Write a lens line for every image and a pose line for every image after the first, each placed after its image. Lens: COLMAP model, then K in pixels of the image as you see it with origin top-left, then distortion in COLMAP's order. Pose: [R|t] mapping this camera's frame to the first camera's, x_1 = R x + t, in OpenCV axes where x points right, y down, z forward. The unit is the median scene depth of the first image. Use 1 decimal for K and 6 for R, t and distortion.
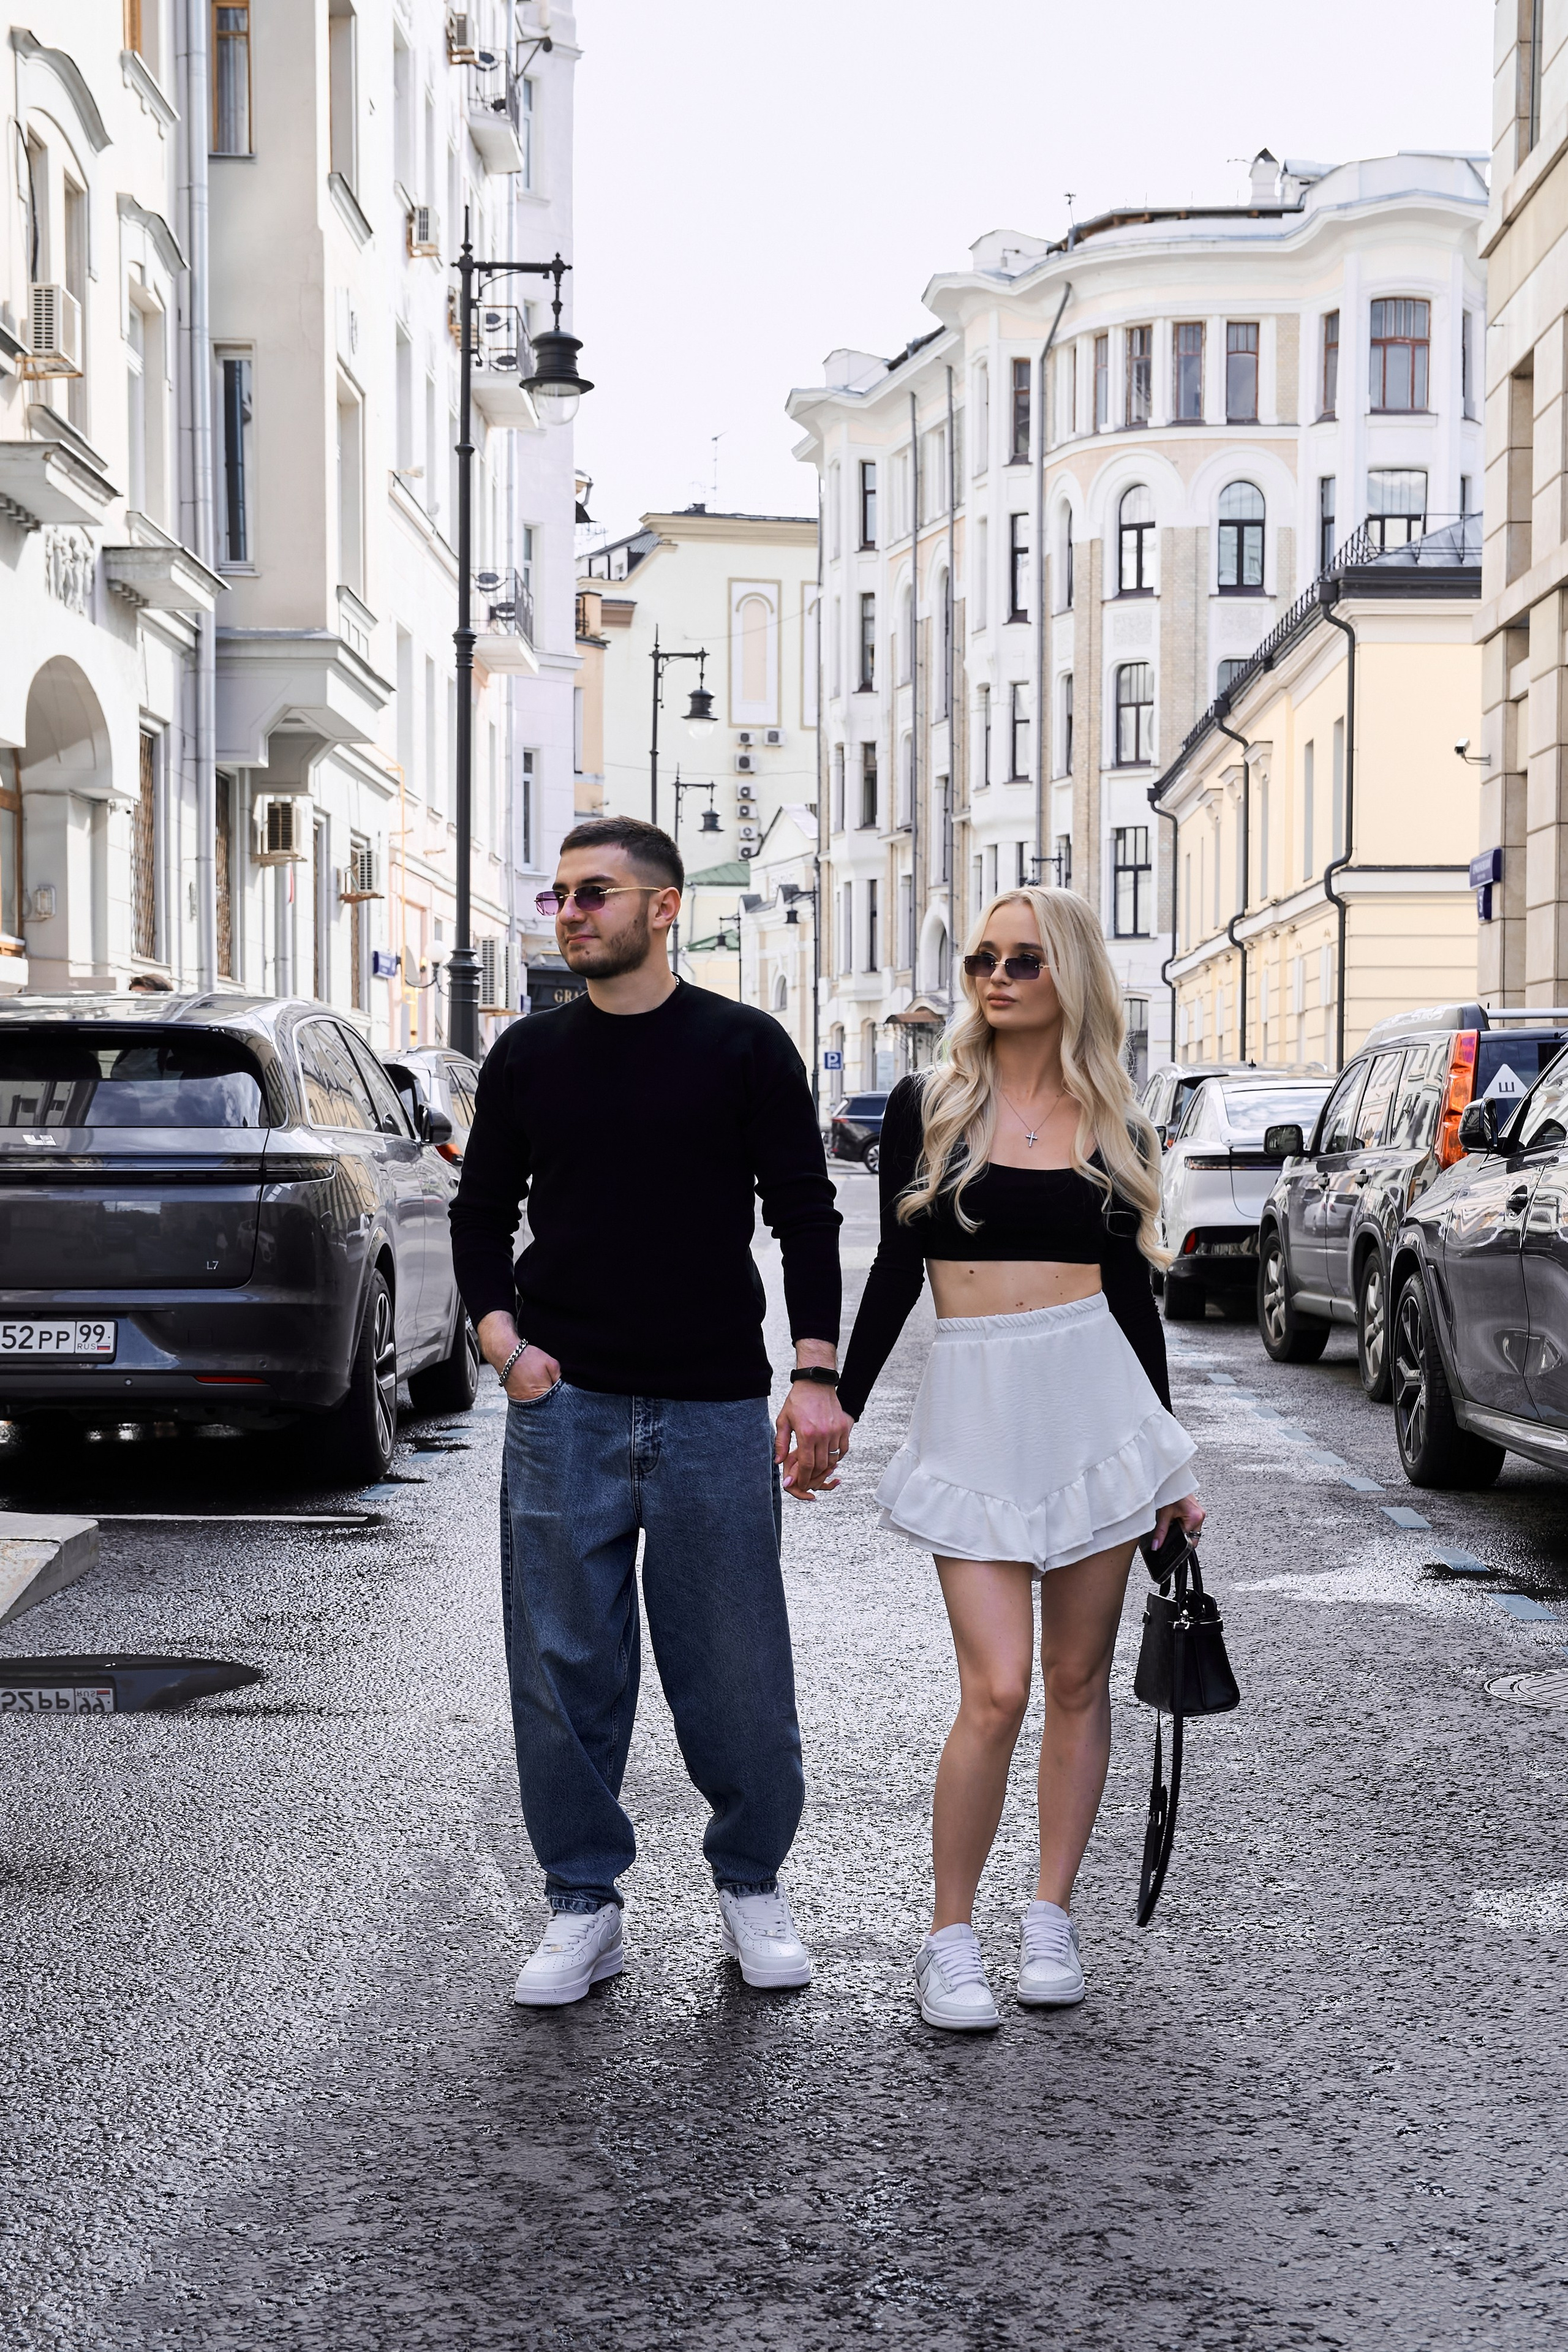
lens RADIAL K [[3025.9, 0, 784.0], [0, 3025.9, 1176.0], [0, 0, 1]] dist [0.006940, 0.000788]
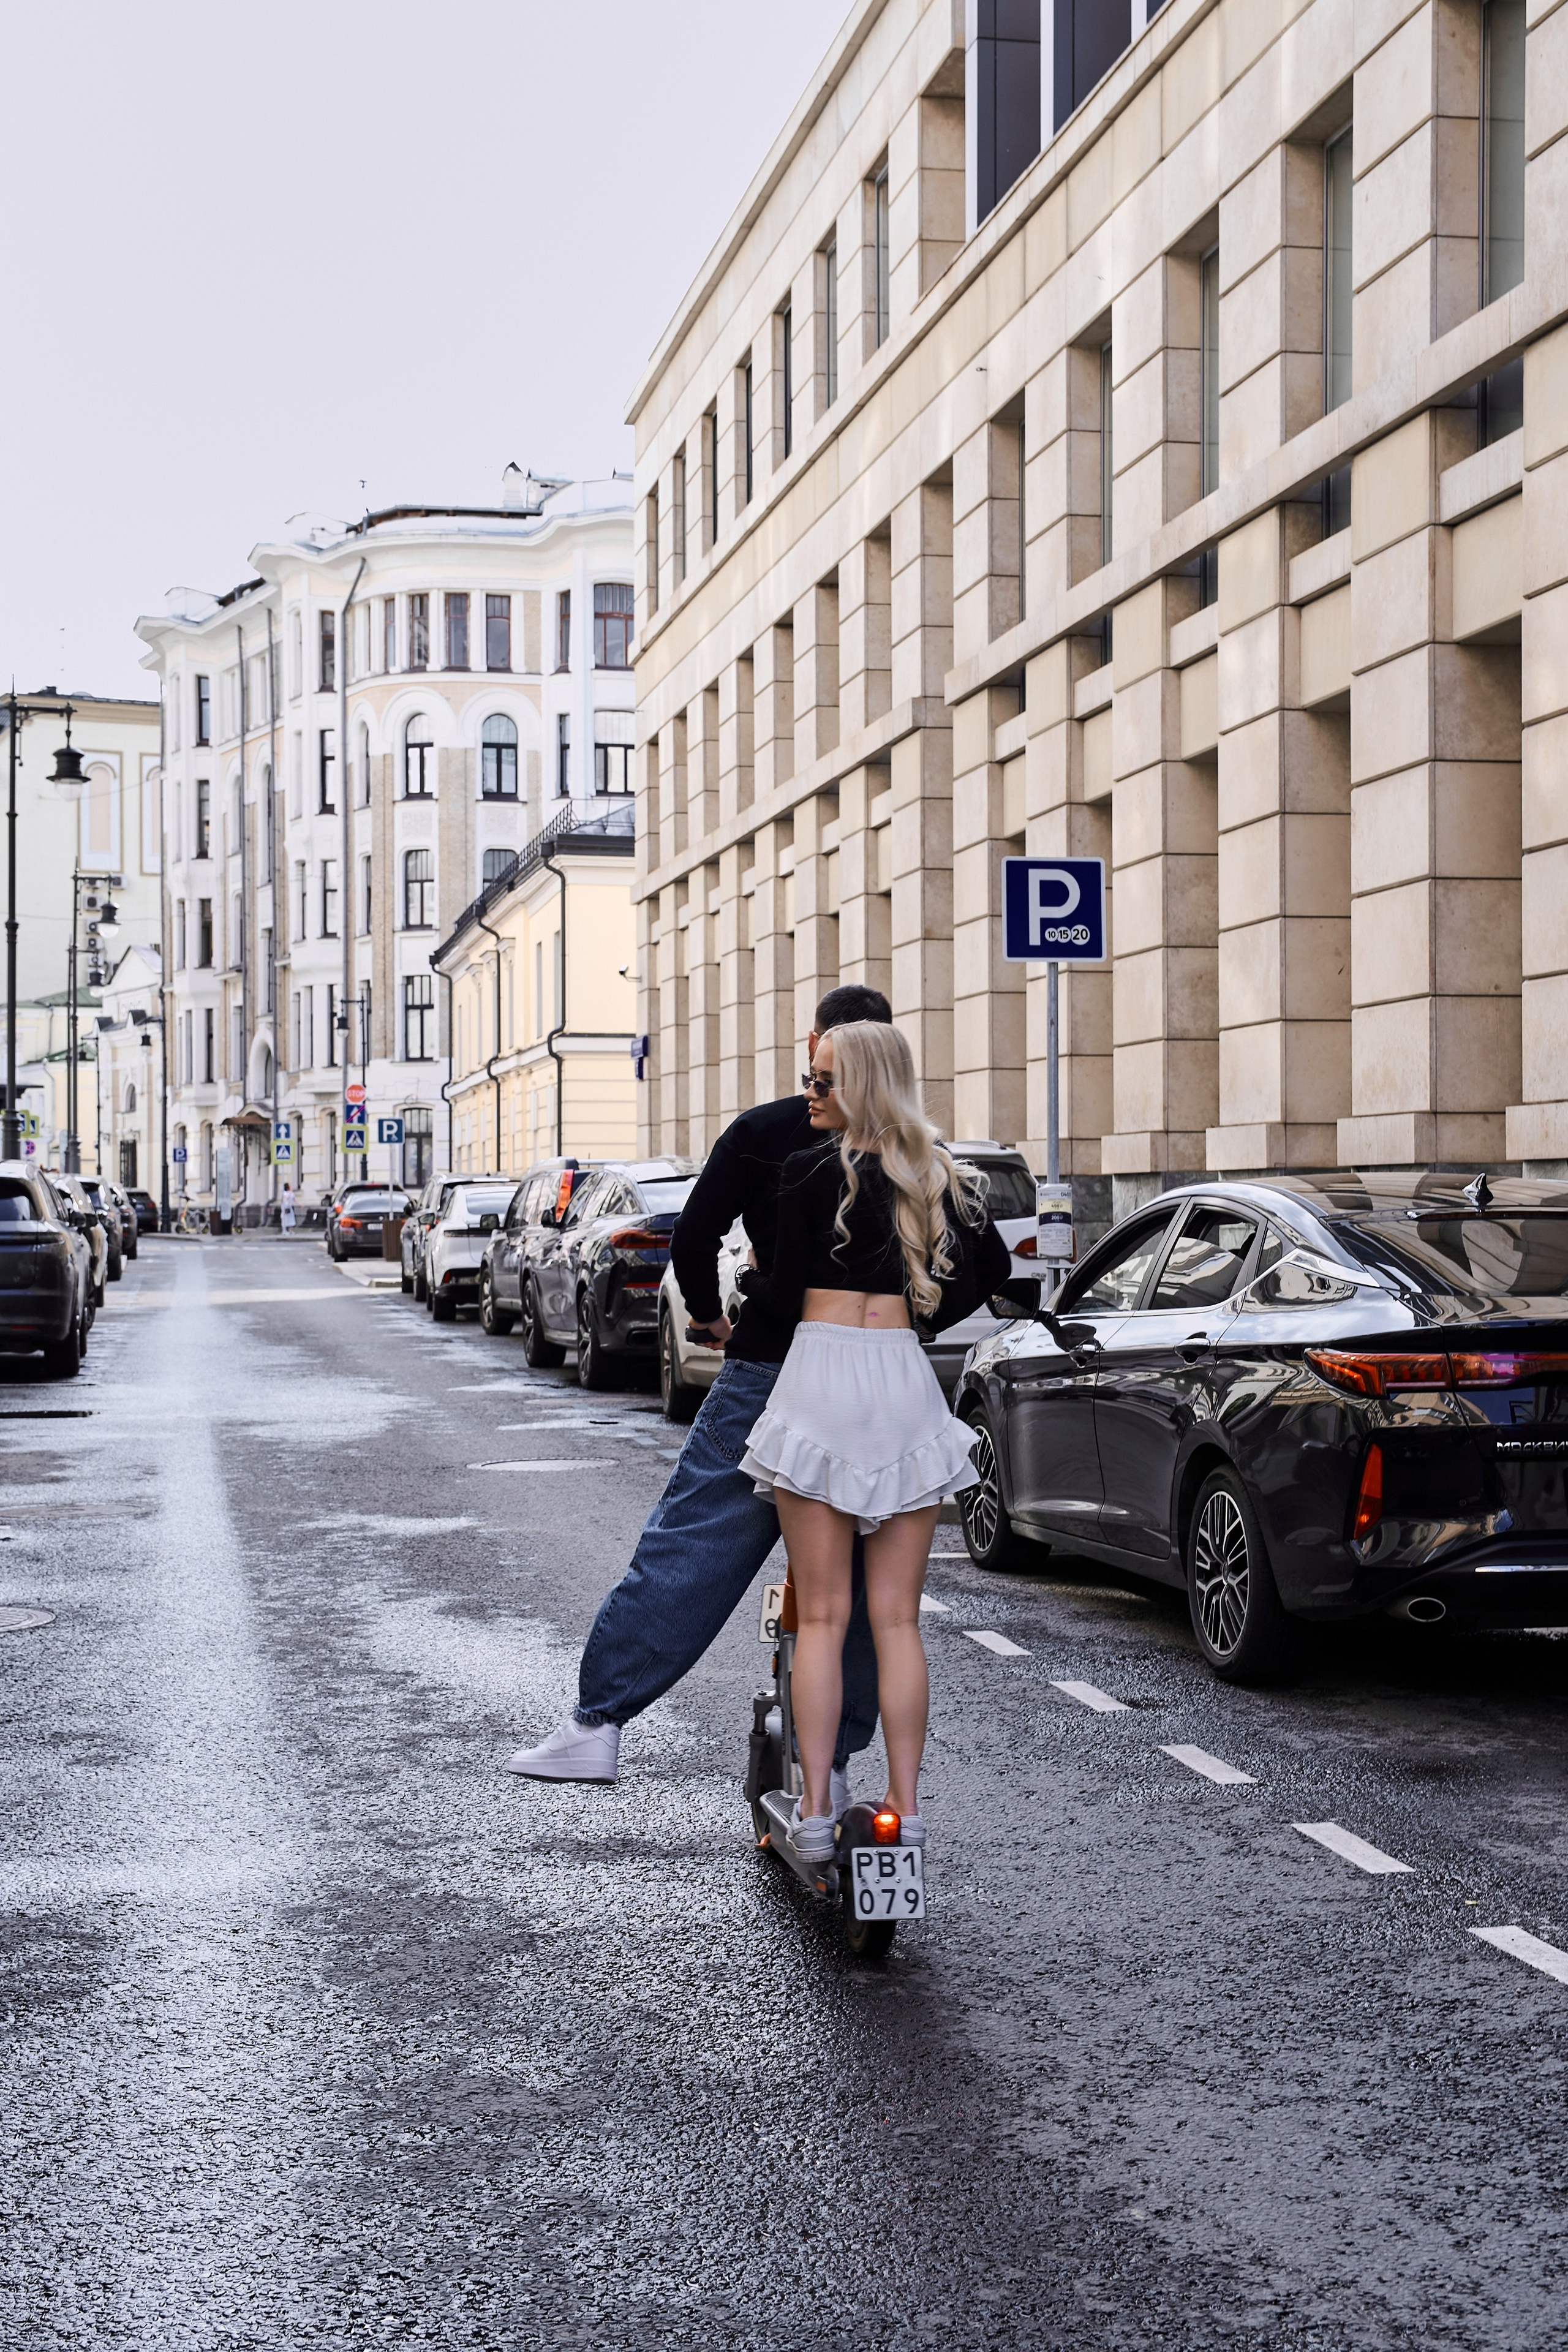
lens RADIAL K [[2915.5, 0, 785.7], [0, 2915.5, 1229.3], [0, 0, 1]] dist [0.130284, -0.017124]
pose [[0.972090, -0.006680, 0.234512, -0.026905], [0.008238, 0.999950, -0.005665, 0.001655], [-0.234463, 0.007439, 0.972097, -0.257112]]
